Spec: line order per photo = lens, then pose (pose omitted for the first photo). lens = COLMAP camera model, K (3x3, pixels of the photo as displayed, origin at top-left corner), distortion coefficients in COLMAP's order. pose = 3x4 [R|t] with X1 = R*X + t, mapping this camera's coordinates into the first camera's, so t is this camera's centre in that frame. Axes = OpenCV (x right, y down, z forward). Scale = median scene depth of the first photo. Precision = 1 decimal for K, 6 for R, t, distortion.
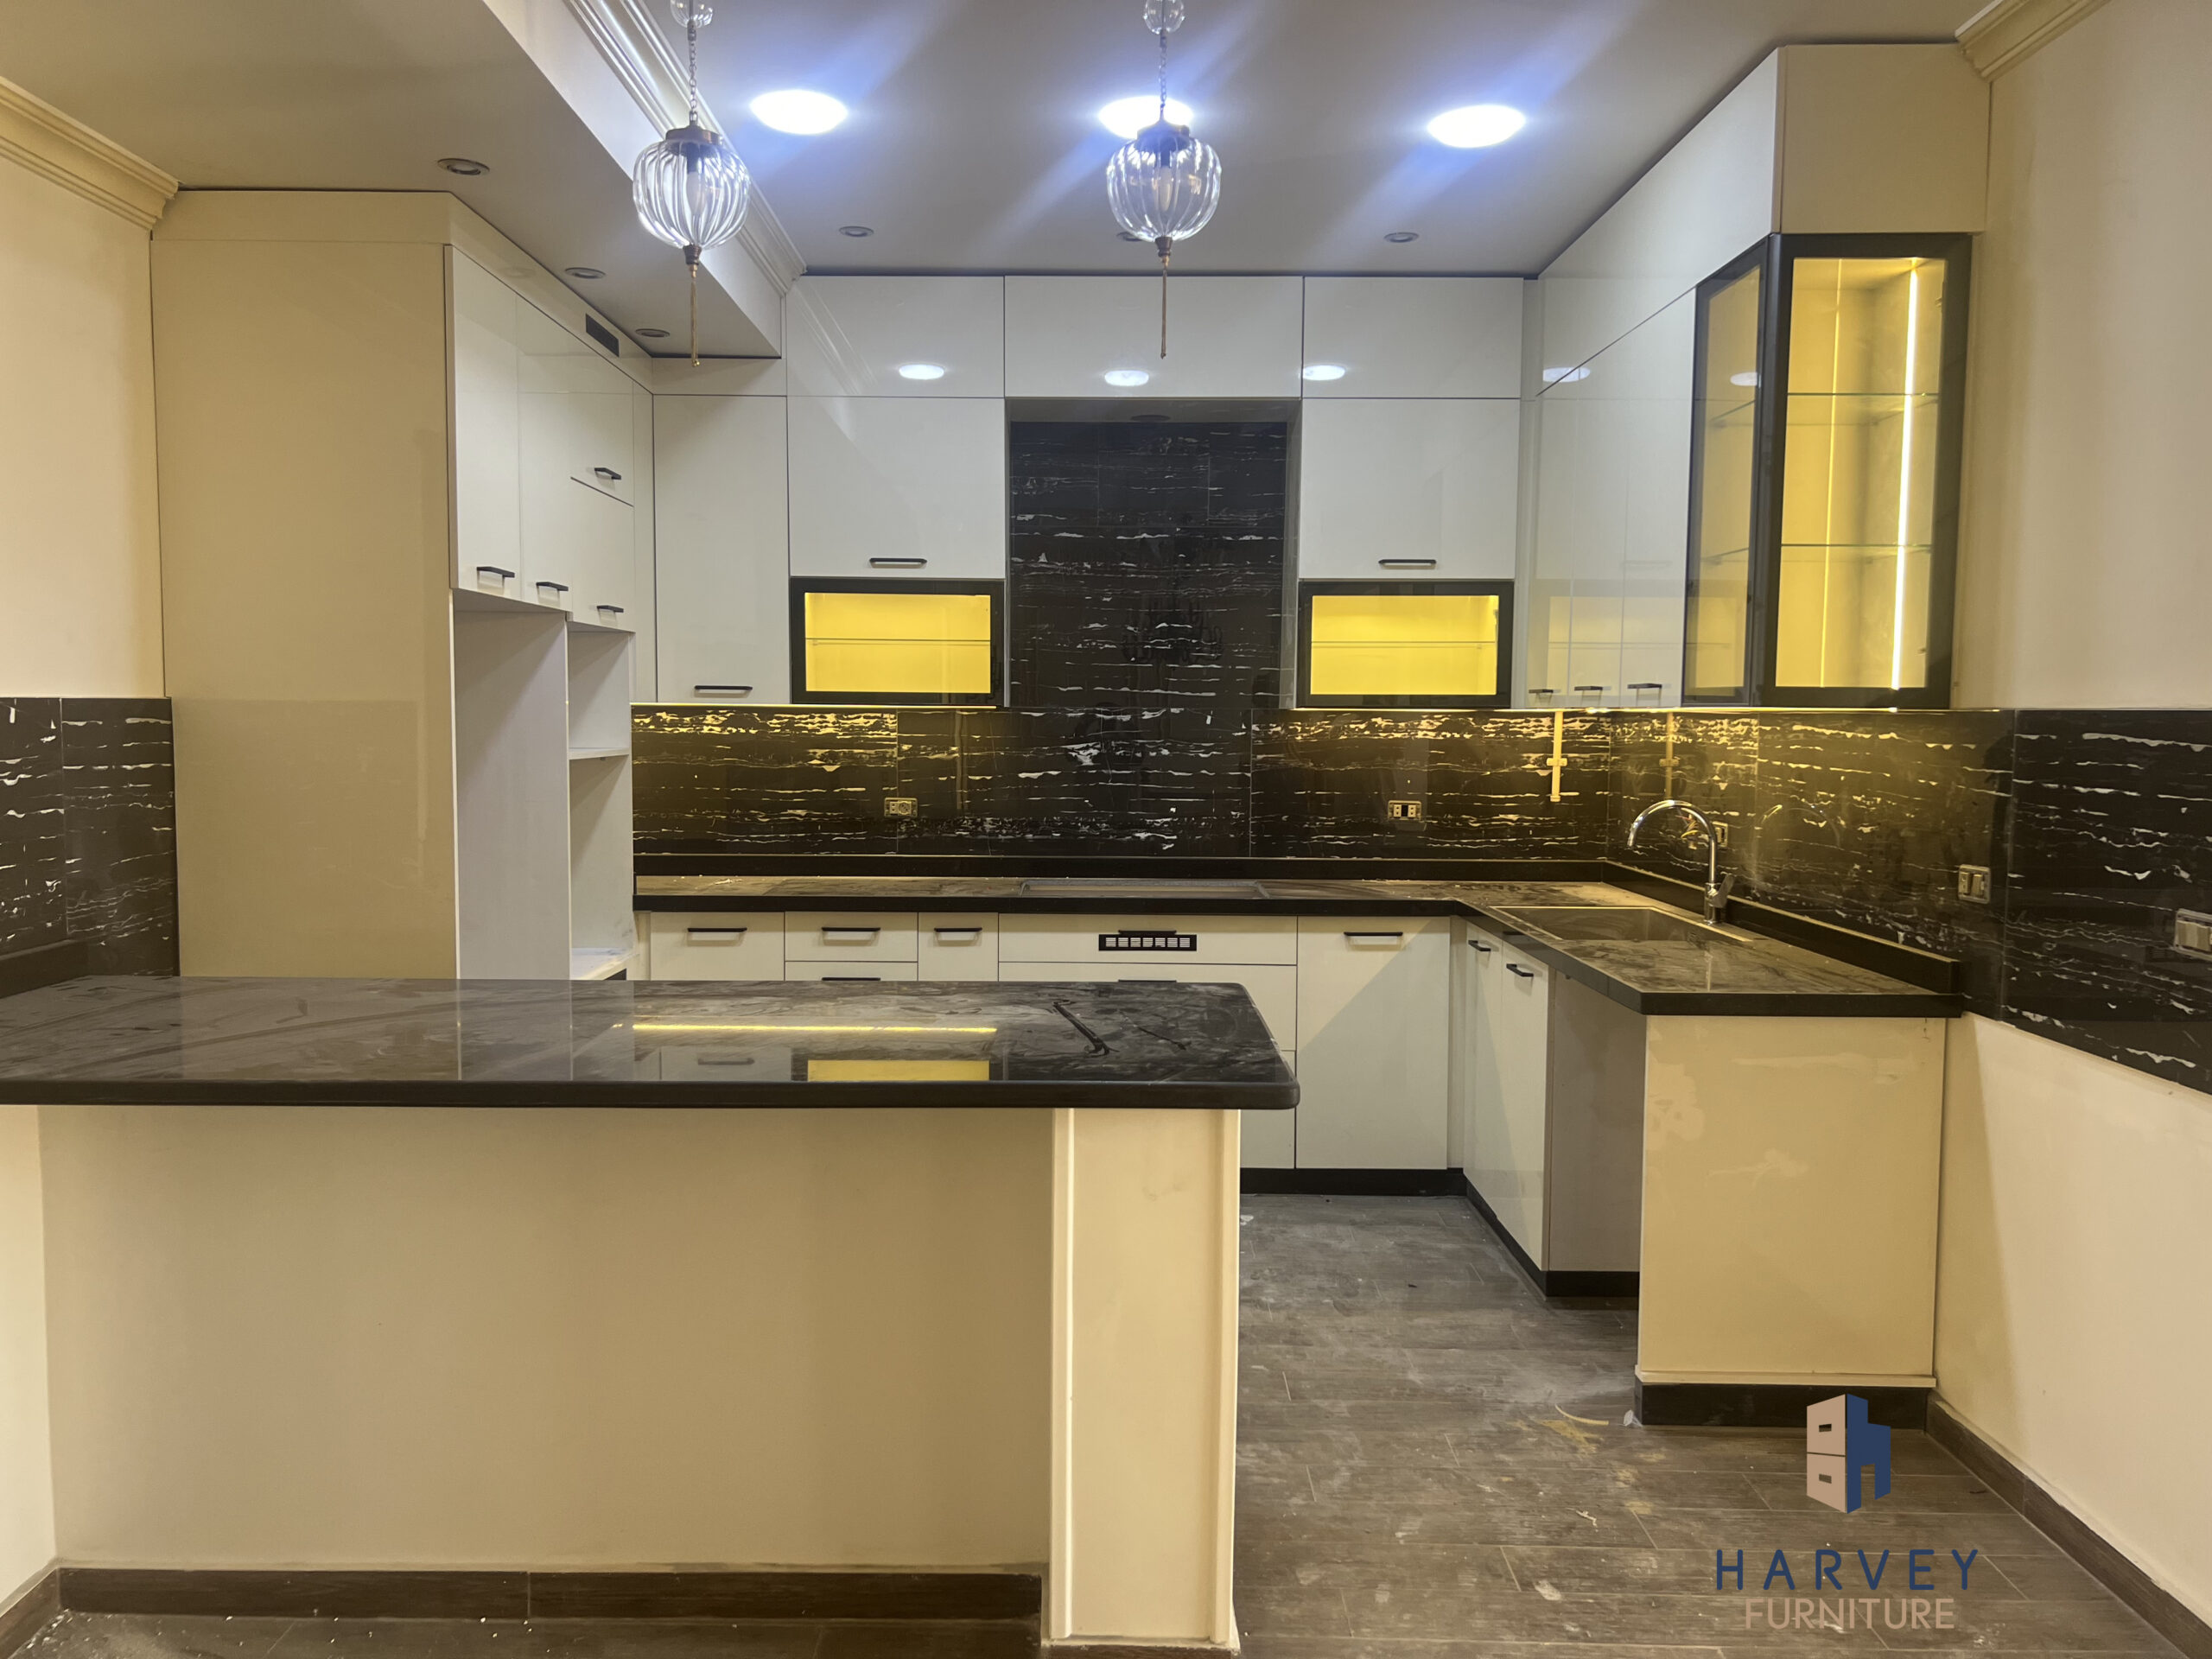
lens RADIAL K [[1660.2, 0, 1093.4], [0, 1660.2, 834.3], [0, 0, 1]] dist [0.085134, -0.114451]
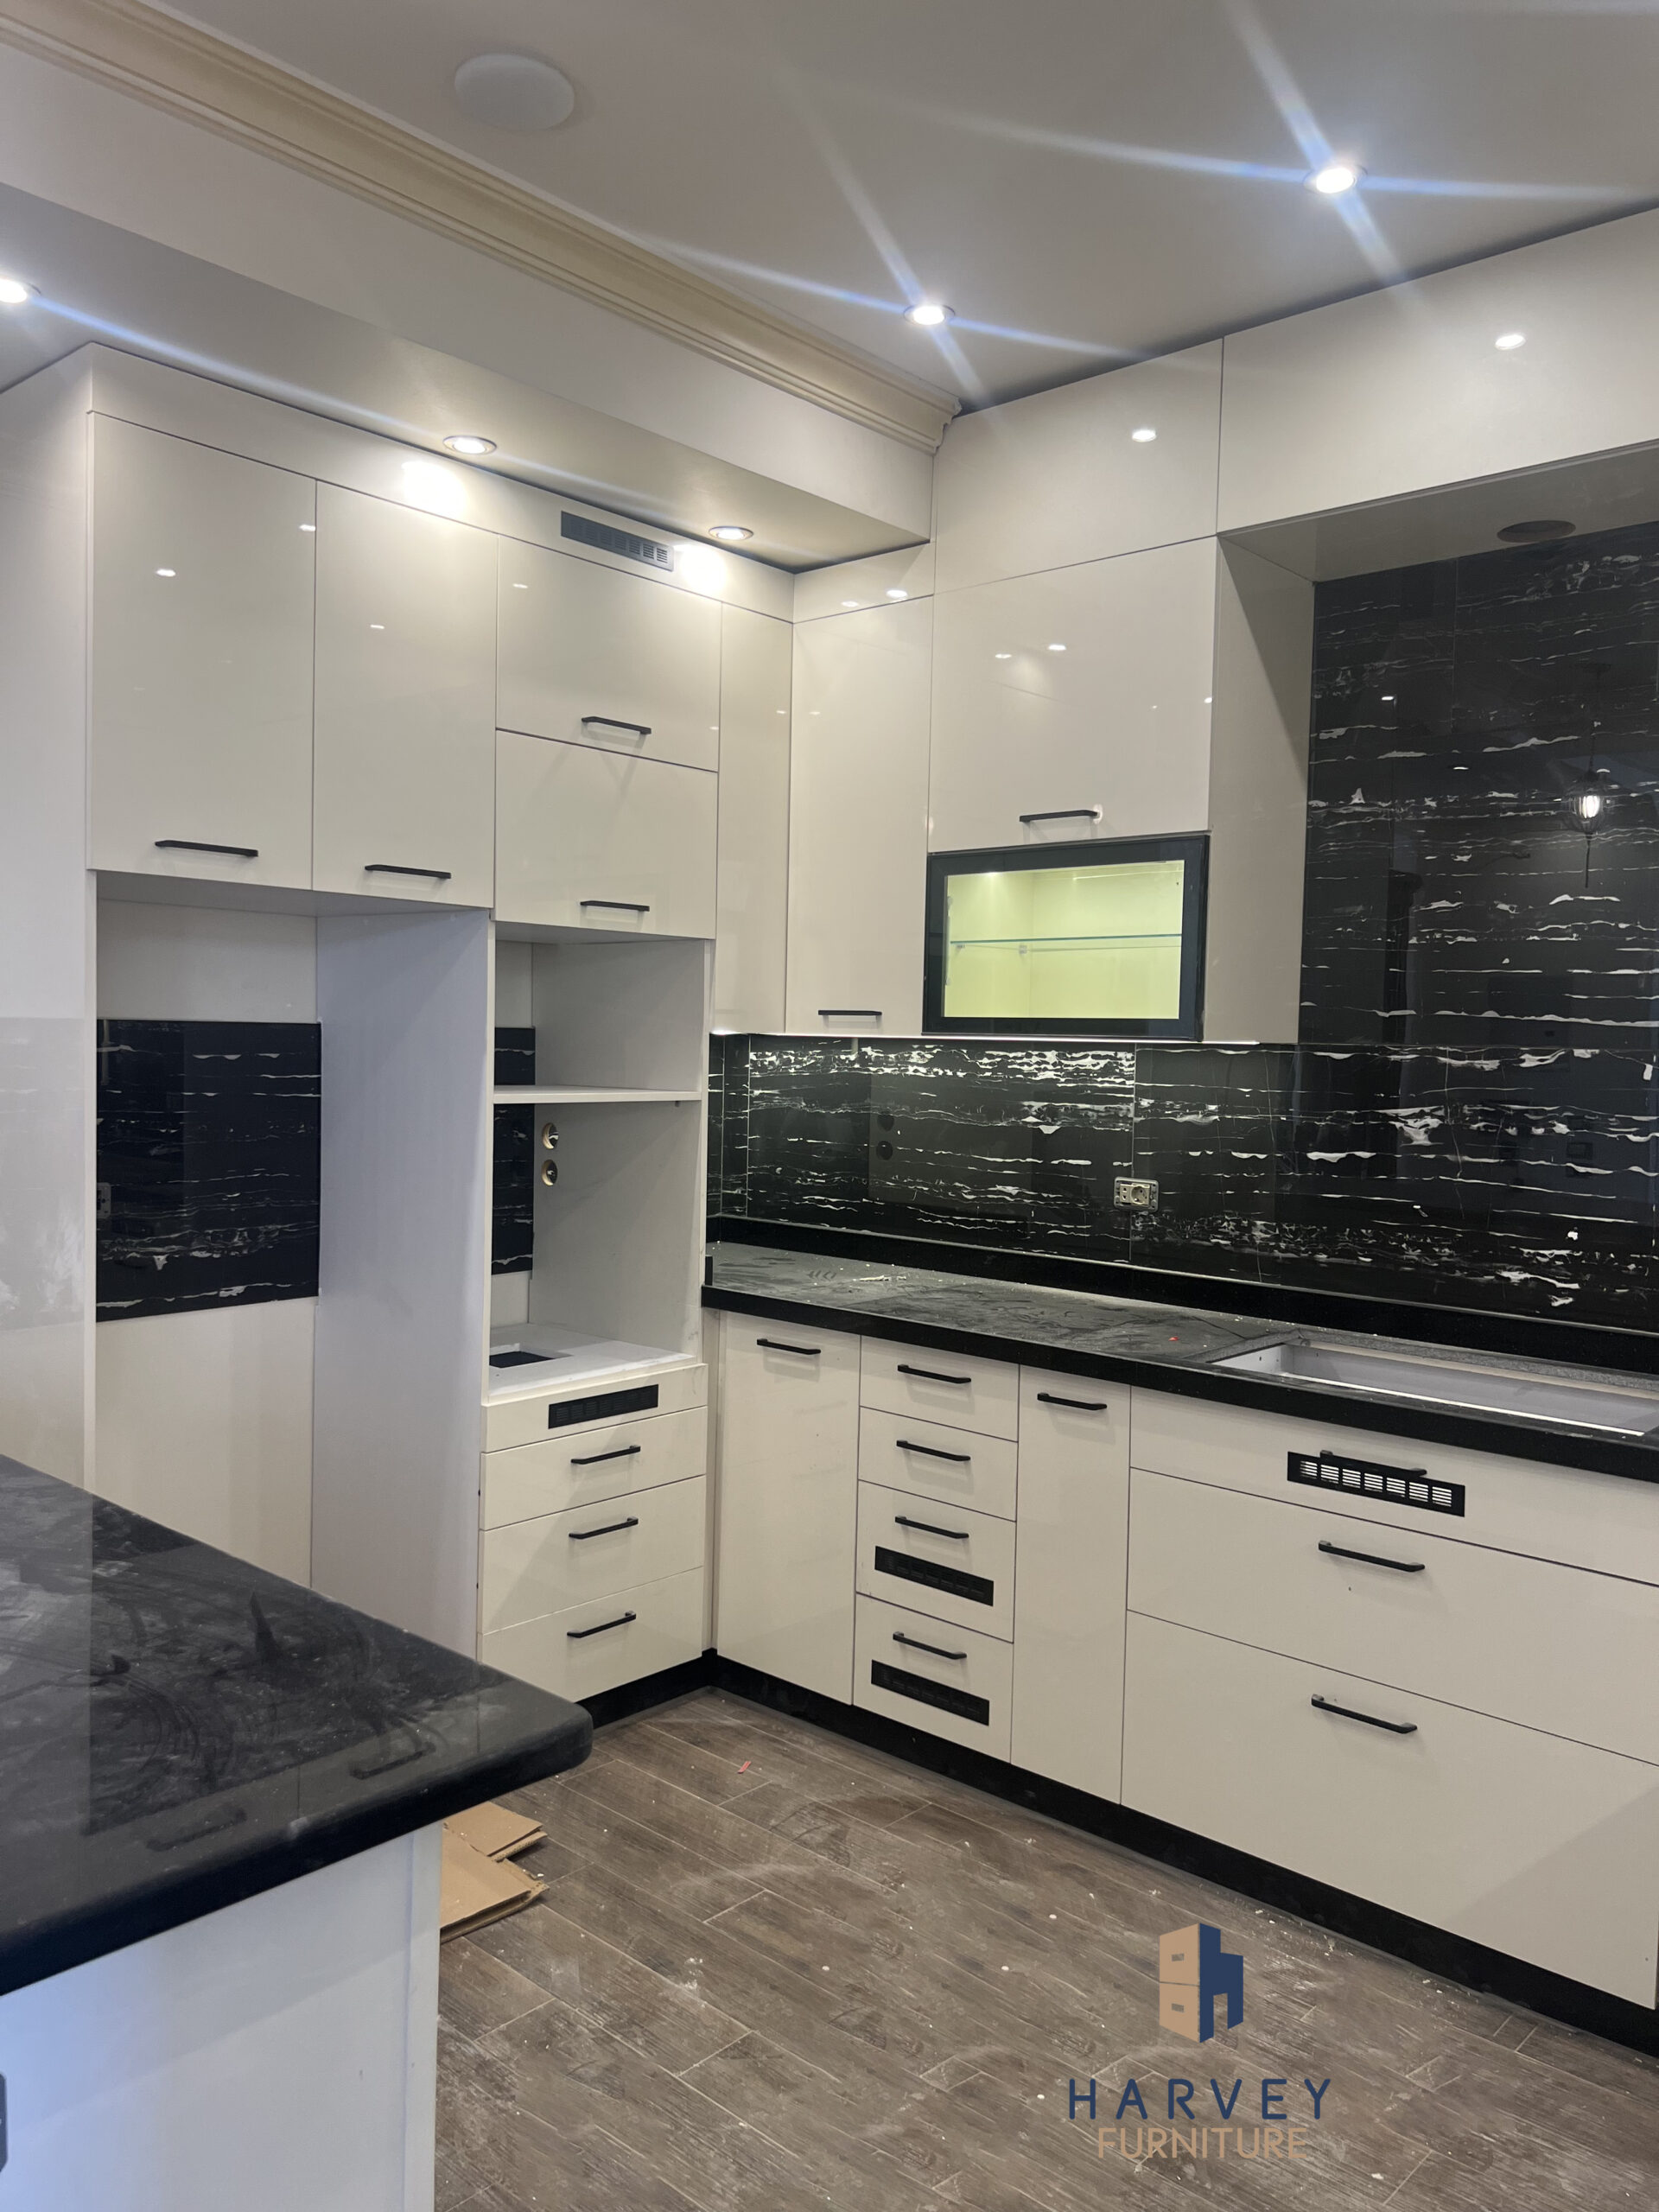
lens RADIAL K [[1660.2, 0, 806.6], [0, 1660.2, 1109.5], [0, 0, 1]] dist [0.085134, -0.114451]
pose [[0.741751, 0.039887, -0.669488, 0.254981], [-0.065039, 0.997803, -0.012612, -0.036413], [0.667514, 0.052898, 0.742716, 0.467549]]
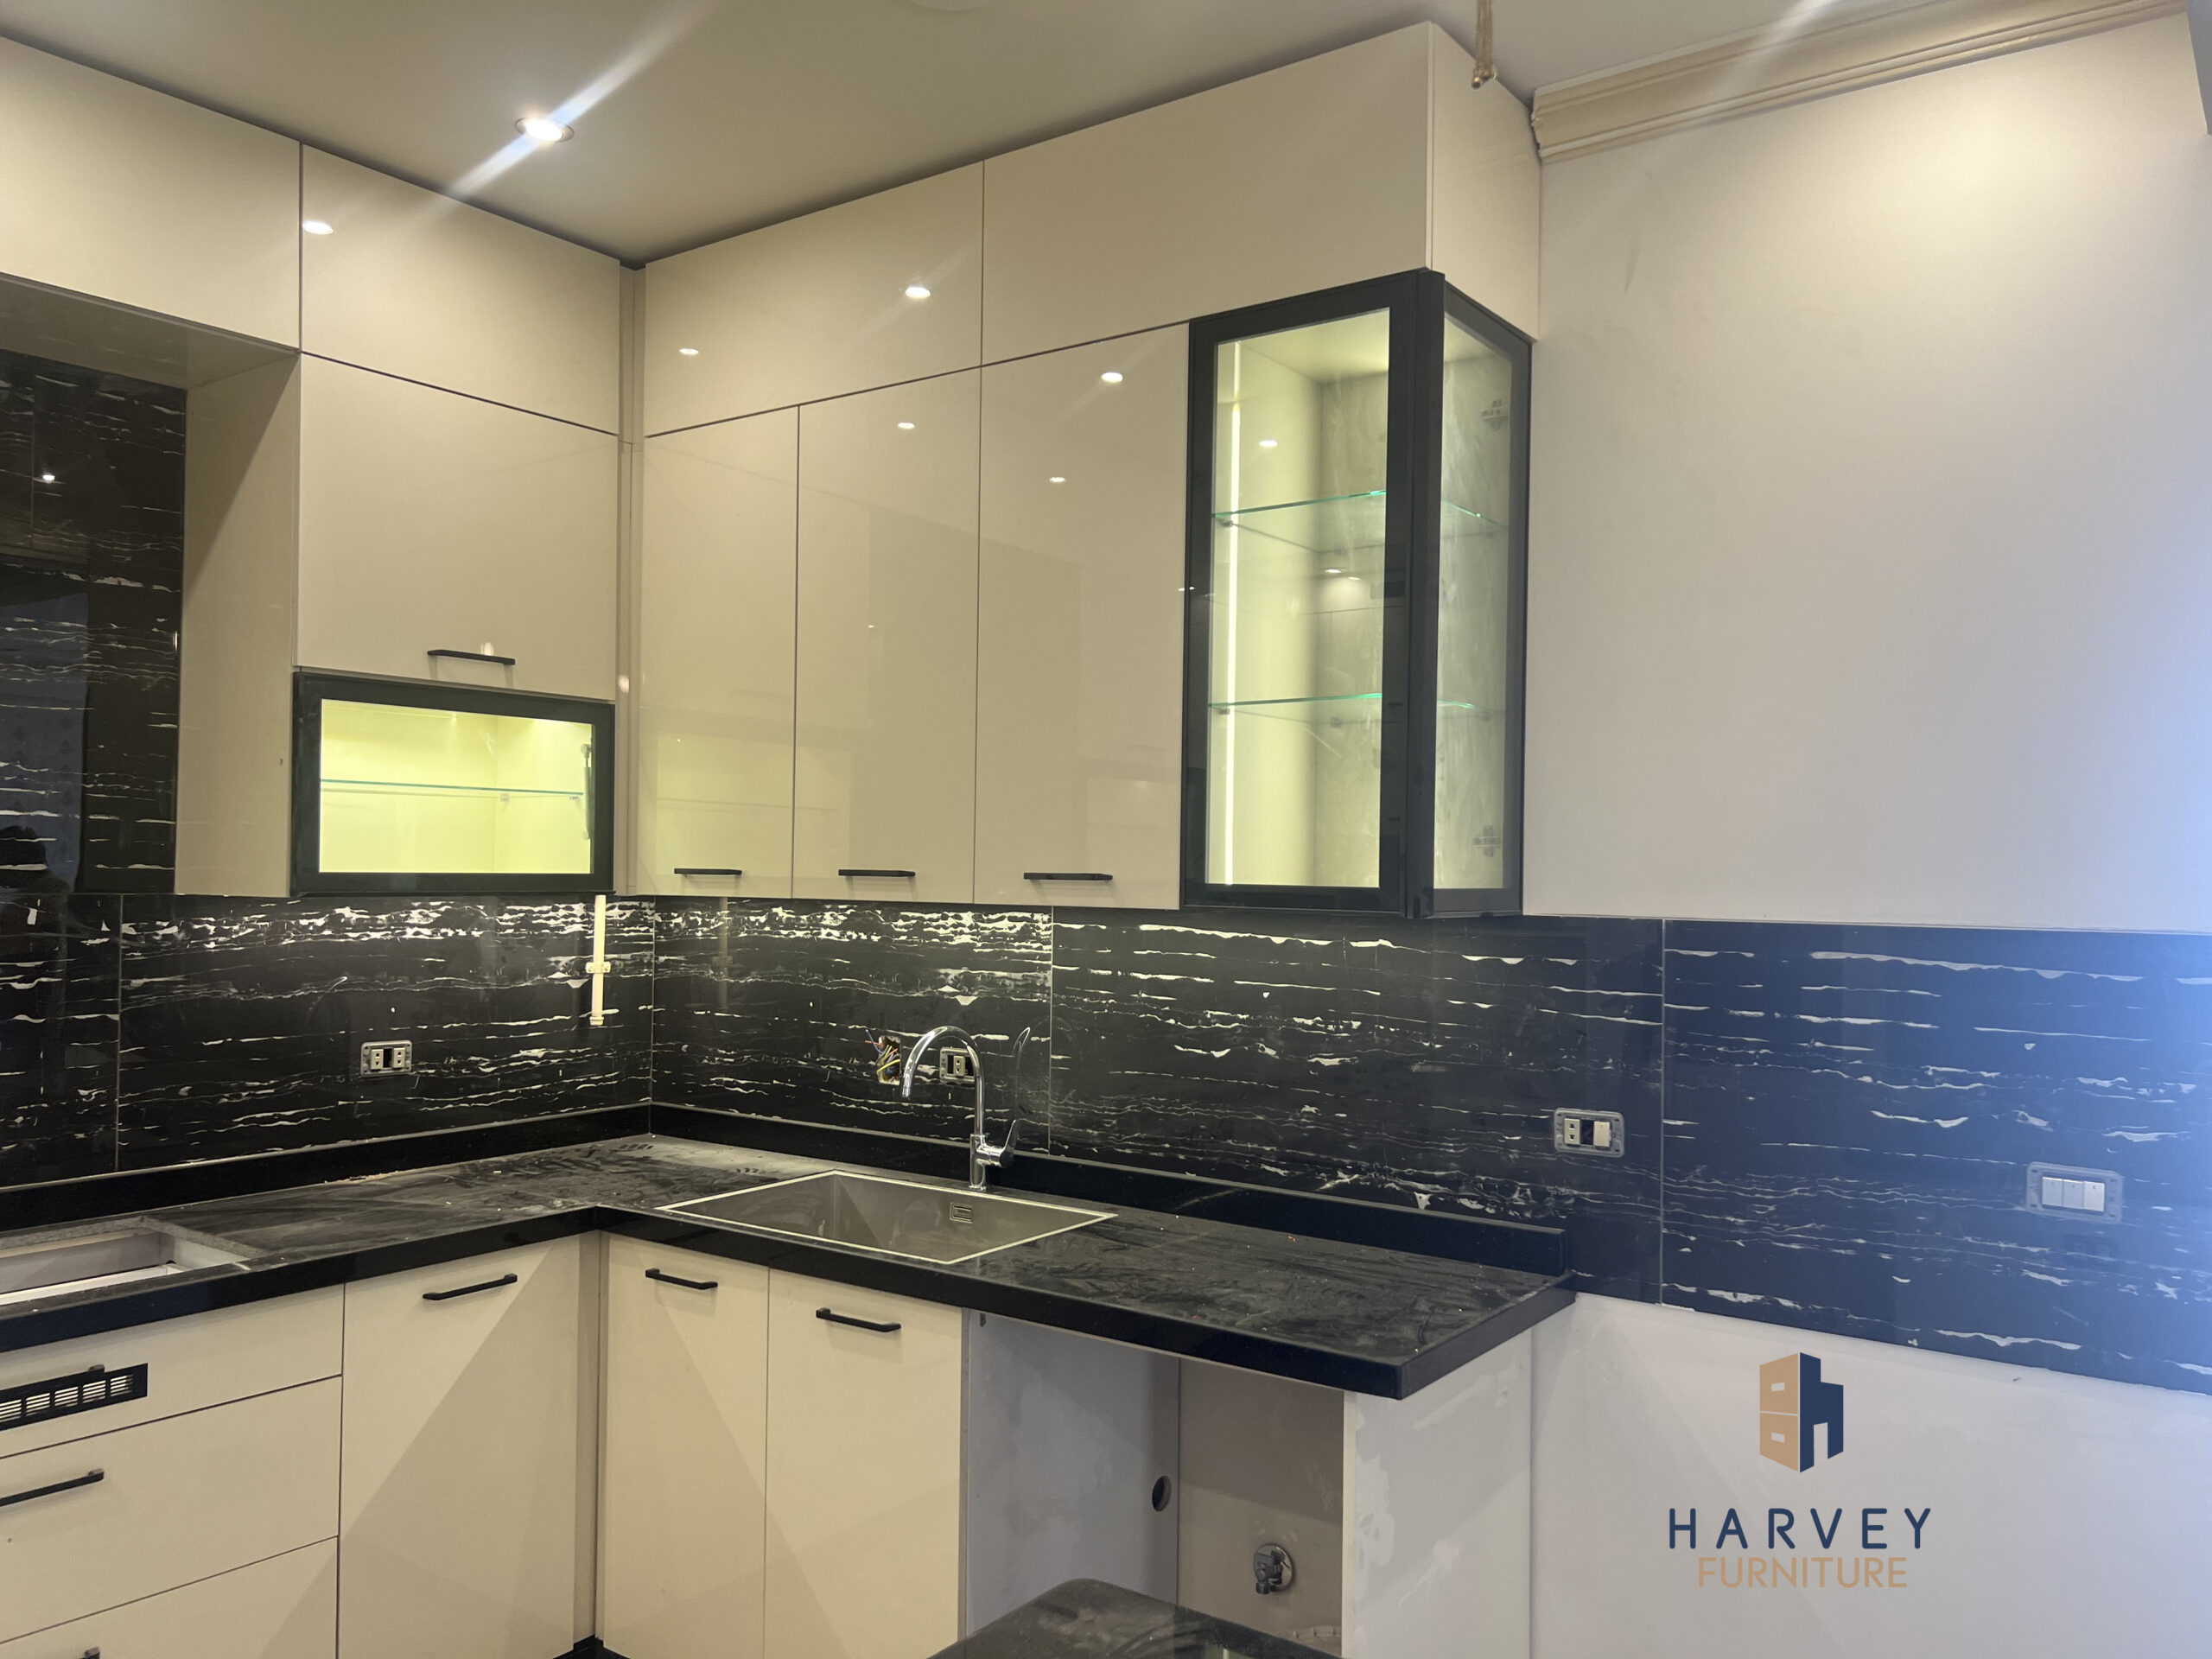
lens RADIAL K [[1660.2, 0, 1095.4], [0, 1660.2, 845.8], [0, 0, 1]] dist [0.085134, -0.114451]
pose [[0.592101, 0.010431, 0.805796, -0.175356], [0.052082, 0.997330, -0.051180, -0.052085], [-0.804179, 0.072272, 0.589978, 0.466972]]
